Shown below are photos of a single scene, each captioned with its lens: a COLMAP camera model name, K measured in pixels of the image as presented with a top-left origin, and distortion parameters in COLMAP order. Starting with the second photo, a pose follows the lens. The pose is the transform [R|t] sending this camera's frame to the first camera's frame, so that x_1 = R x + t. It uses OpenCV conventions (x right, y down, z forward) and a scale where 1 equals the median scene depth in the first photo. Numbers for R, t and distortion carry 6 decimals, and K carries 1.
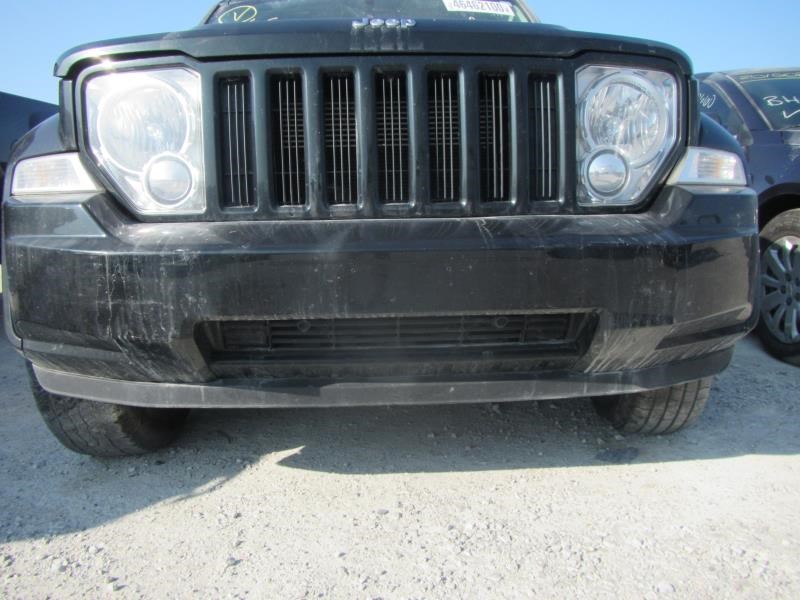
lens RADIAL K [[603.4, 0, 400.0], [0, 603.4, 300.0], [0, 0, 1]] dist [0.008570, -0.003520]
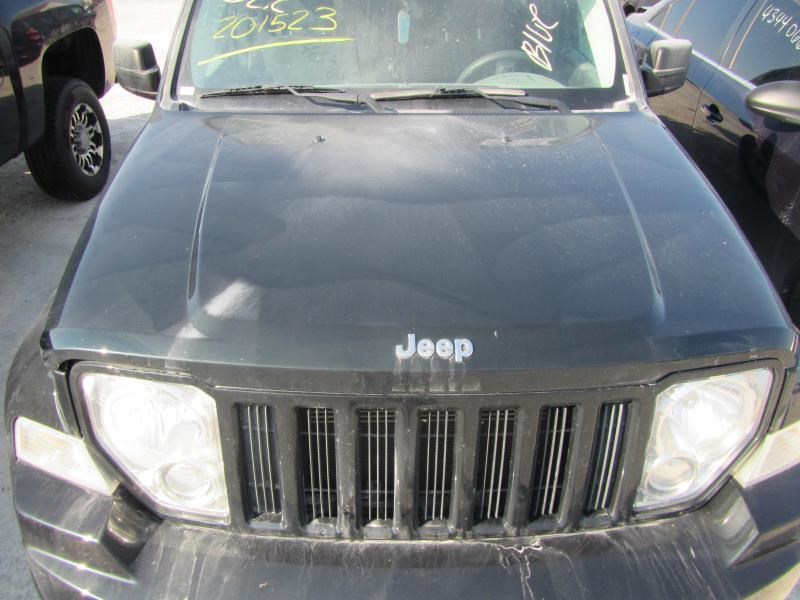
lens RADIAL K [[603.4, 0, 400.0], [0, 603.4, 300.0], [0, 0, 1]] dist [0.008570, -0.003520]
pose [[0.998829, 0.047965, -0.006267, -0.070555], [-0.042825, 0.937062, 0.346526, -0.797103], [0.022494, -0.345852, 0.938020, 0.251323]]
